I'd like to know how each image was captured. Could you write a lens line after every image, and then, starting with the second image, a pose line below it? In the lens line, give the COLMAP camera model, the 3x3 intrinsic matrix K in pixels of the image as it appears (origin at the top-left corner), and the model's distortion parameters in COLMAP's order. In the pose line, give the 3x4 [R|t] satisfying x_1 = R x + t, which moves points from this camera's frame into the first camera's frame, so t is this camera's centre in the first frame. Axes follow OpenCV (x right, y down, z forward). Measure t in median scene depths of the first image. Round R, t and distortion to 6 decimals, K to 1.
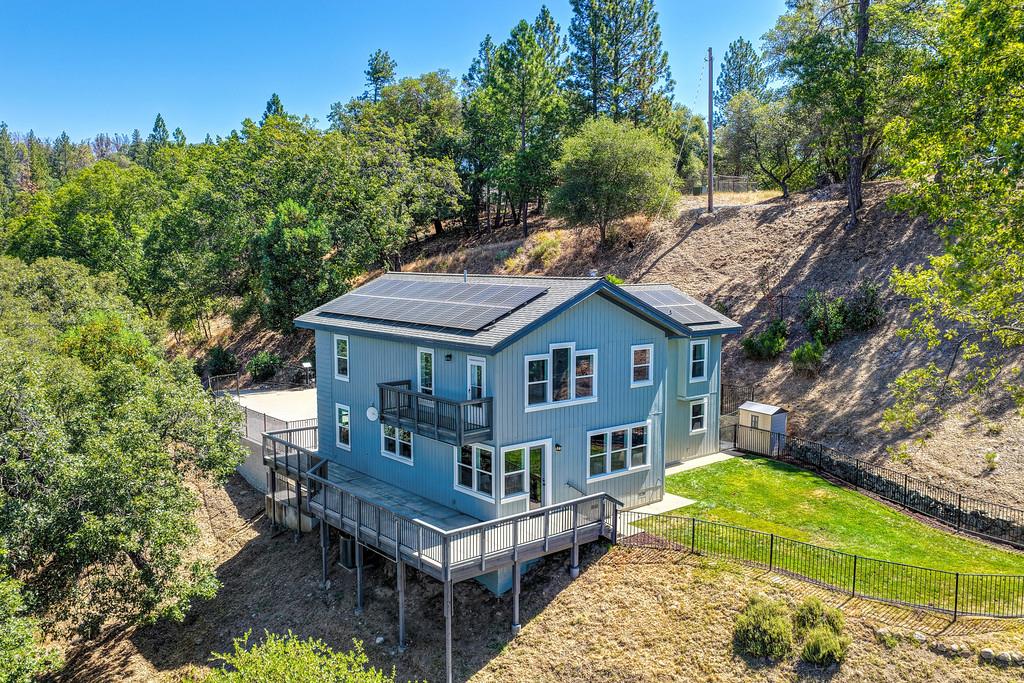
lens RADIAL K [[851.8, 0, 515.7], [0, 851.8, 342.7], [0, 0, 1]] dist [-0.018337, 0.045847]
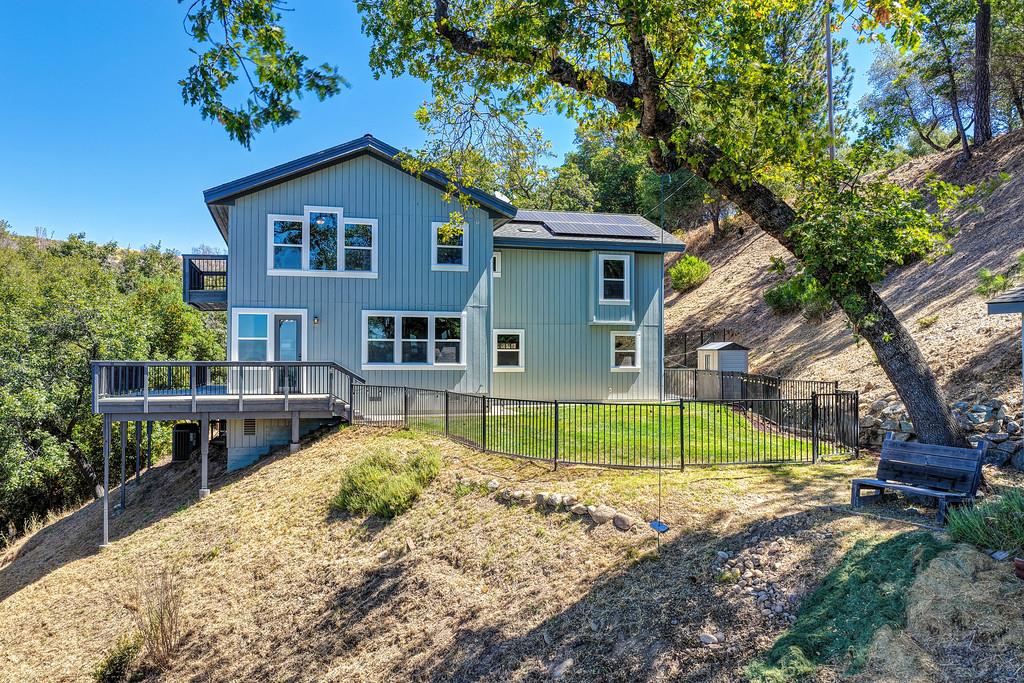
lens RADIAL K [[851.8, 0, 515.7], [0, 851.8, 342.7], [0, 0, 1]] dist [-0.018337, 0.045847]
pose [[0.910703, -0.007874, -0.412988, 0.586435], [-0.044263, 0.992201, -0.116524, 0.230411], [0.410684, 0.124399, 0.903252, 0.254136]]
